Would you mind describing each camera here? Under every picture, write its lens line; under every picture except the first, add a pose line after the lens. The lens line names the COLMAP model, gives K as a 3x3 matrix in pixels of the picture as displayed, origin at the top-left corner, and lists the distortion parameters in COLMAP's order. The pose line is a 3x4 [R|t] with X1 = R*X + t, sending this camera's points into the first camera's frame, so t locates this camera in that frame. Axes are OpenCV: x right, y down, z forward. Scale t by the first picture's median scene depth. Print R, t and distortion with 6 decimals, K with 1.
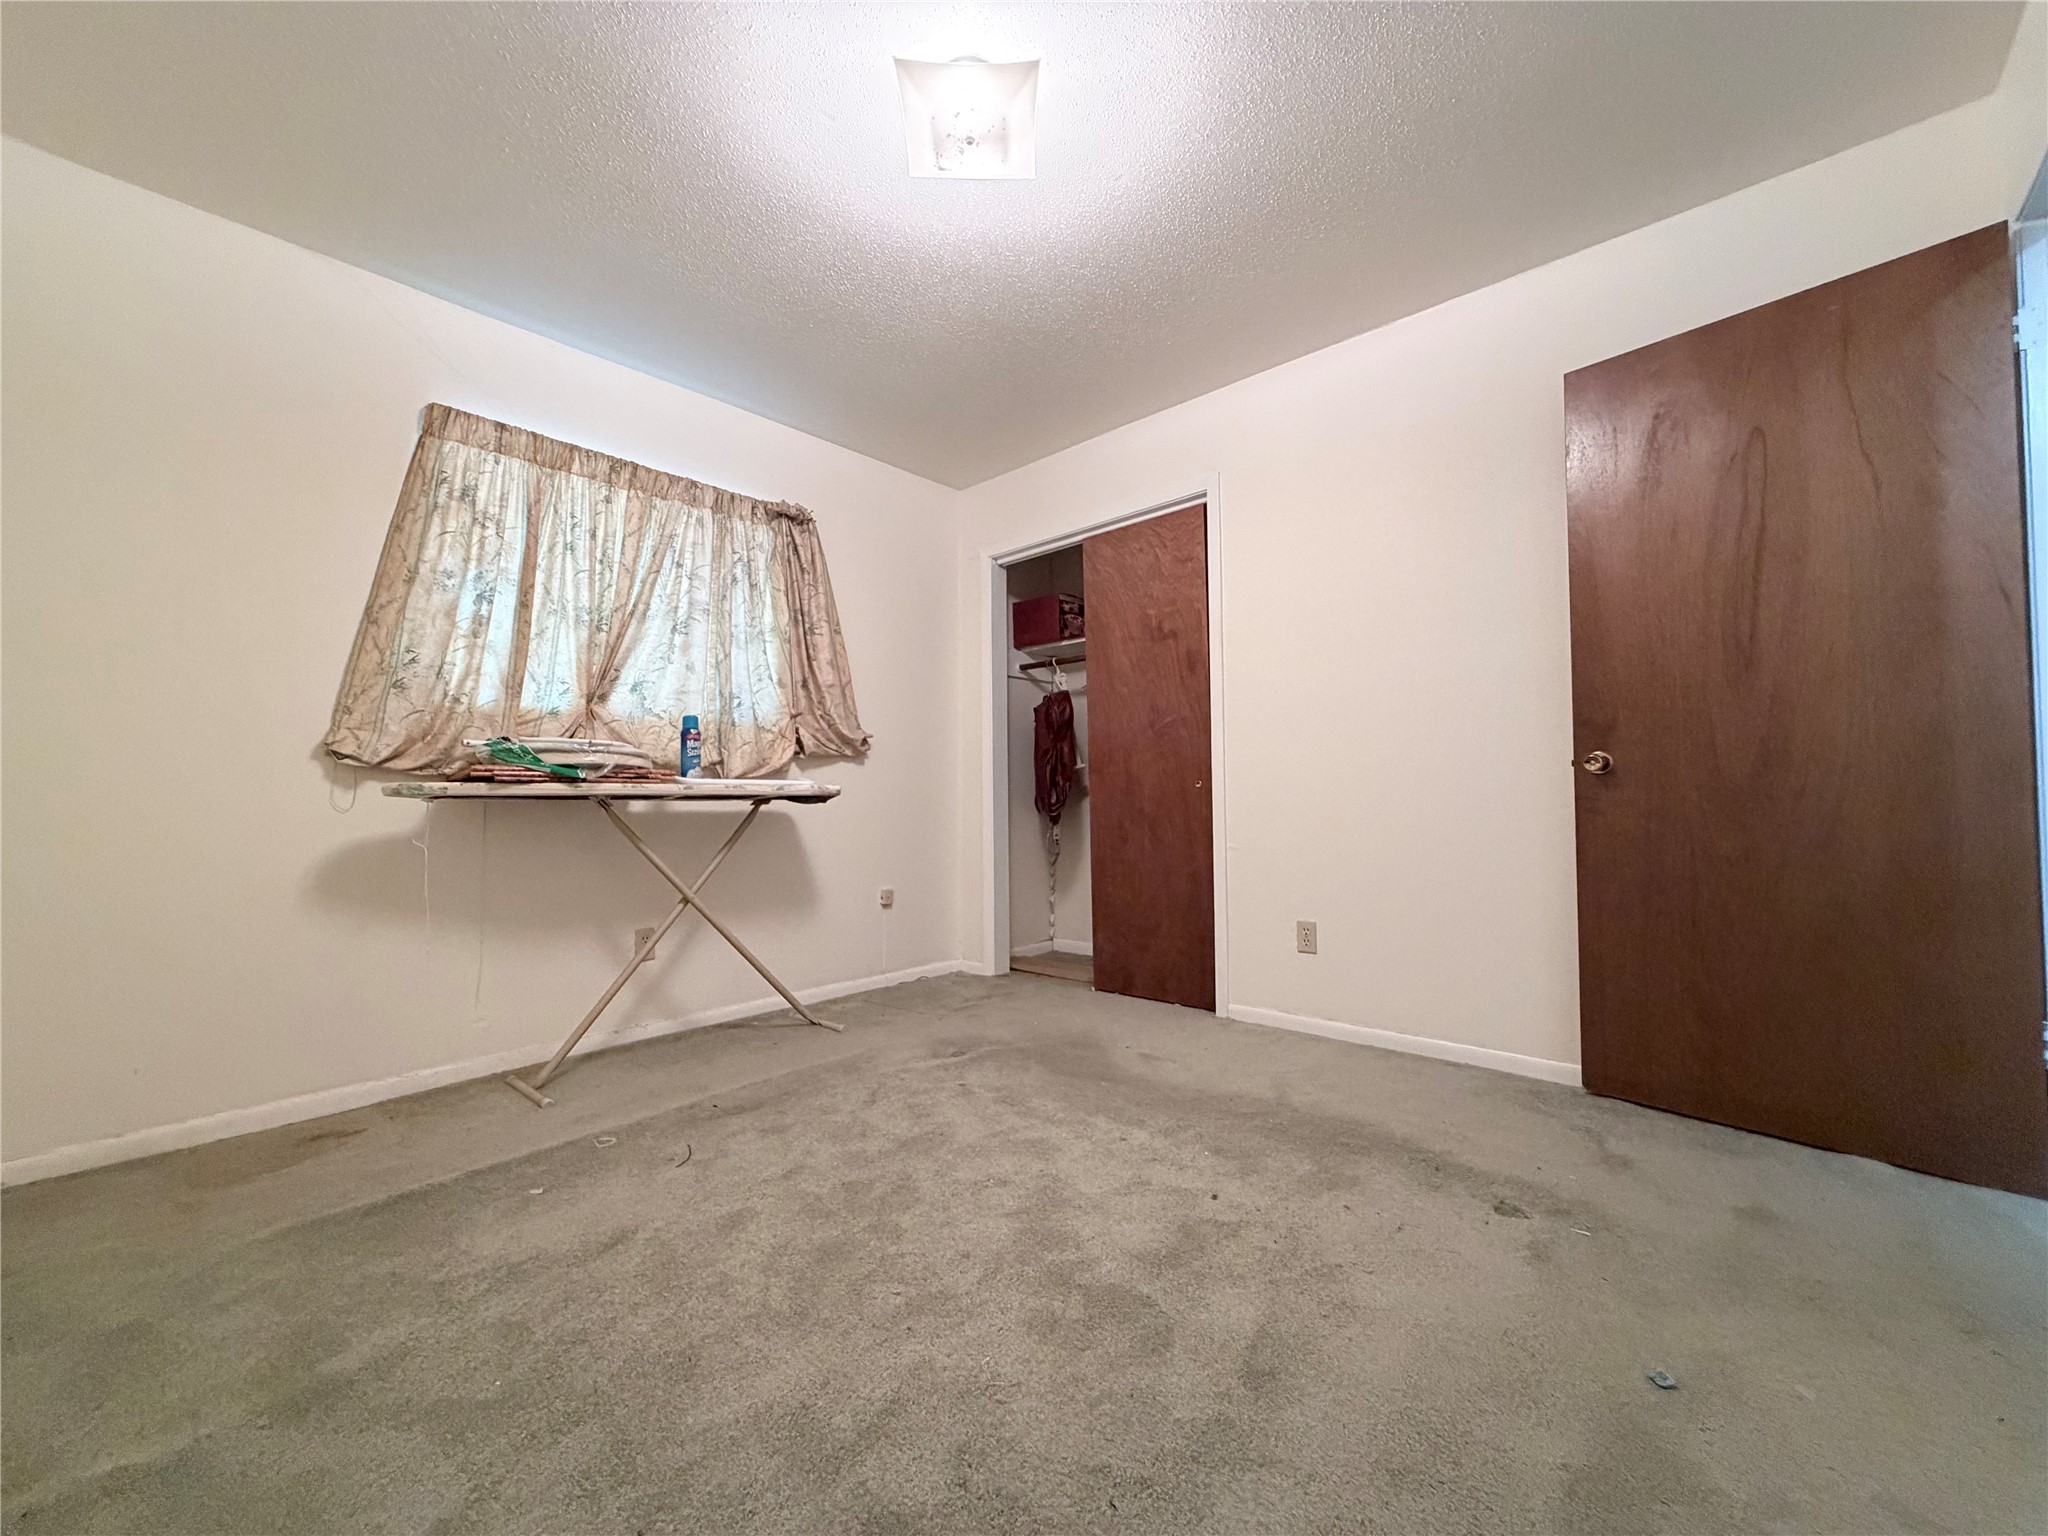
lens RADIAL K [[811.4, 0, 1021.4], [0, 811.4, 778.9], [0, 0, 1]] dist [-0.003910, 0.001111]
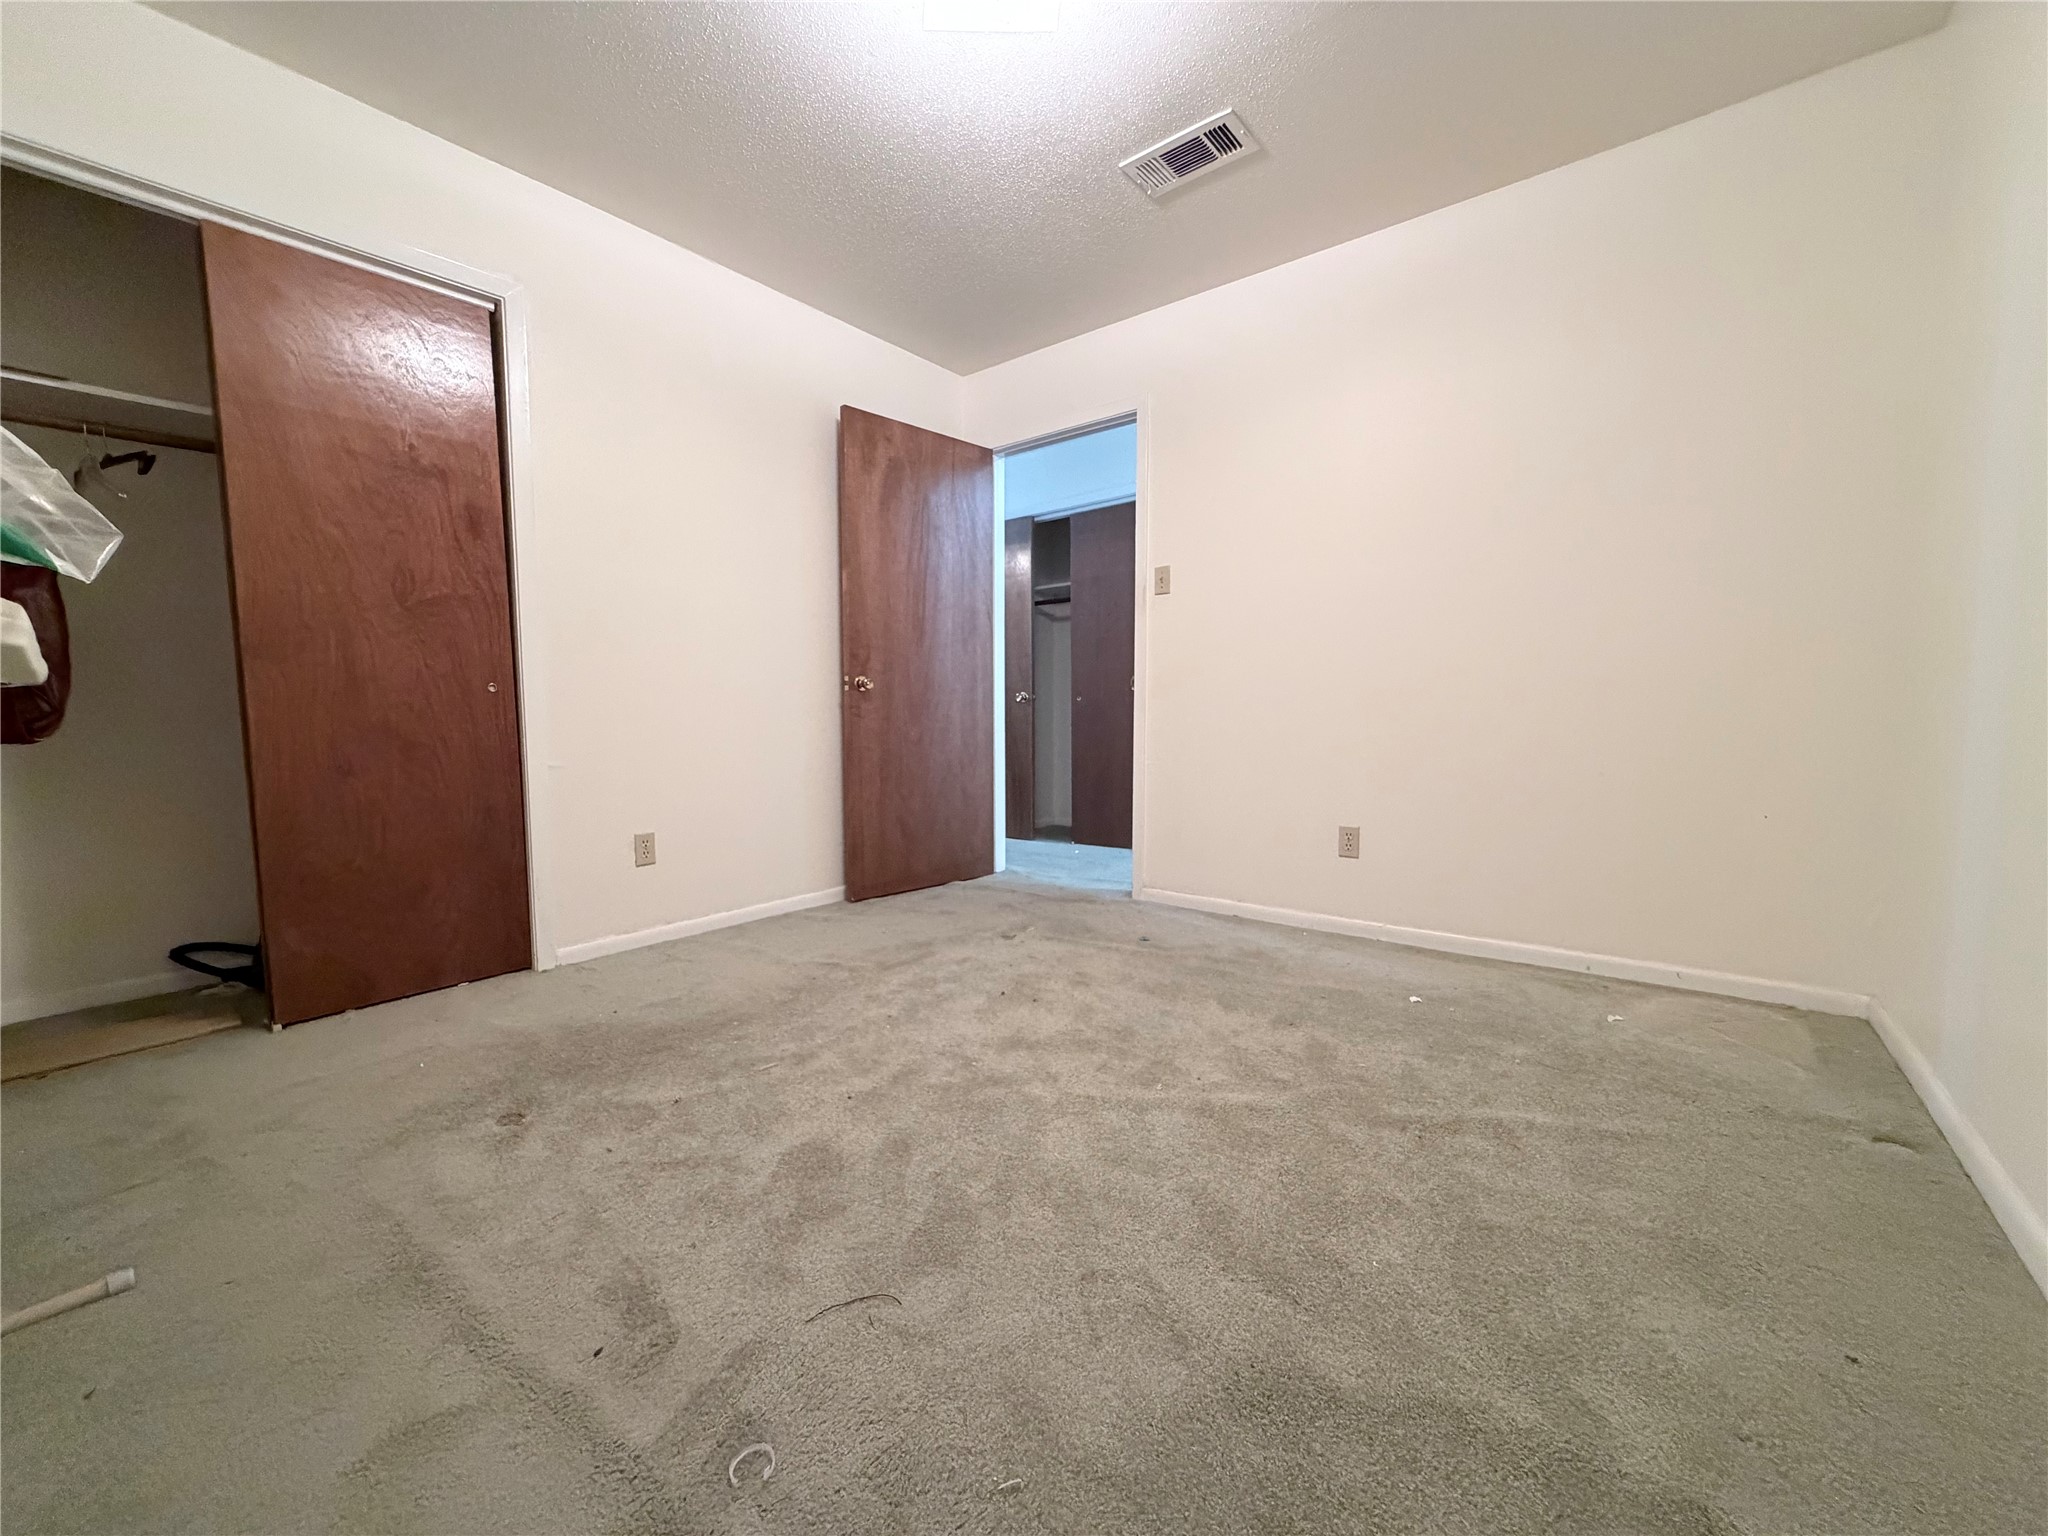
lens RADIAL K [[811.4, 0, 1036.7], [0, 811.4, 771.9], [0, 0, 1]] dist [-0.003910, 0.001111]
pose [[-0.080361, -0.072827, 0.994102, -0.659643], [-0.023700, 0.997185, 0.071137, 0.020856], [-0.996484, -0.017844, -0.081861, 0.614039]]
